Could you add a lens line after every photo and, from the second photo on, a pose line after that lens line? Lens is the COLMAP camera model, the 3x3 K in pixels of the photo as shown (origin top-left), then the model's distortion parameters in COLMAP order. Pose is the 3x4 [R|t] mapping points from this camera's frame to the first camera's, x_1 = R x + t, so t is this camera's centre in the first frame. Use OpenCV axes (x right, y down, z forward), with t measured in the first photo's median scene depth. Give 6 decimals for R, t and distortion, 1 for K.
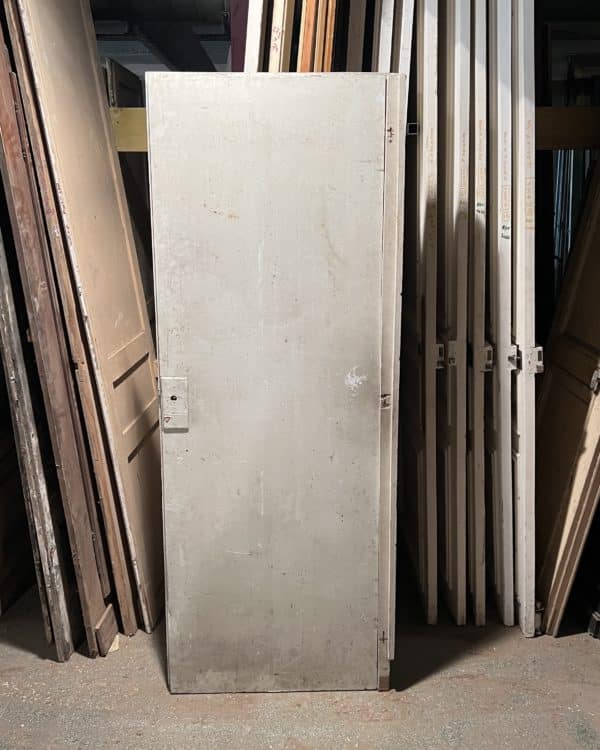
lens RADIAL K [[614.0, 0, 307.4], [0, 614.0, 382.4], [0, 0, 1]] dist [0.017318, -0.015488]
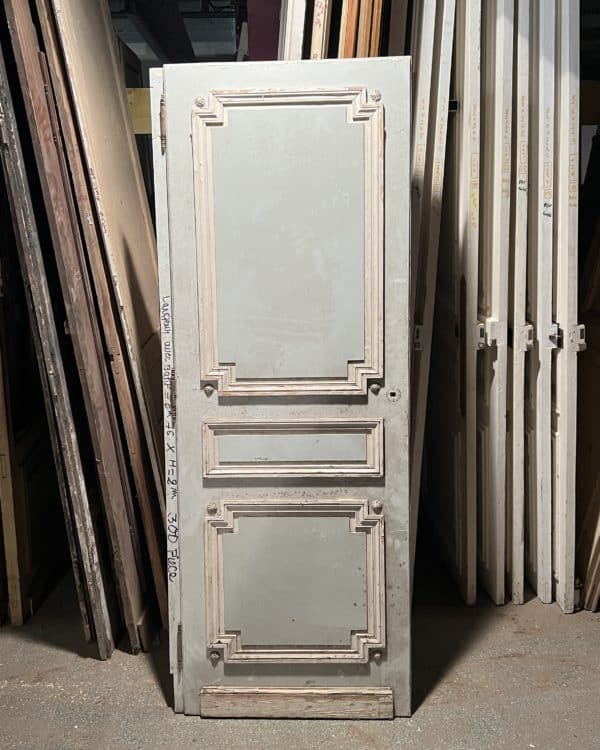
lens RADIAL K [[614.0, 0, 293.9], [0, 614.0, 377.6], [0, 0, 1]] dist [0.017318, -0.015488]
pose [[0.998838, -0.030416, 0.037376, -0.129334], [0.029597, 0.999314, 0.022267, -0.008594], [-0.038028, -0.021135, 0.999053, 0.020314]]
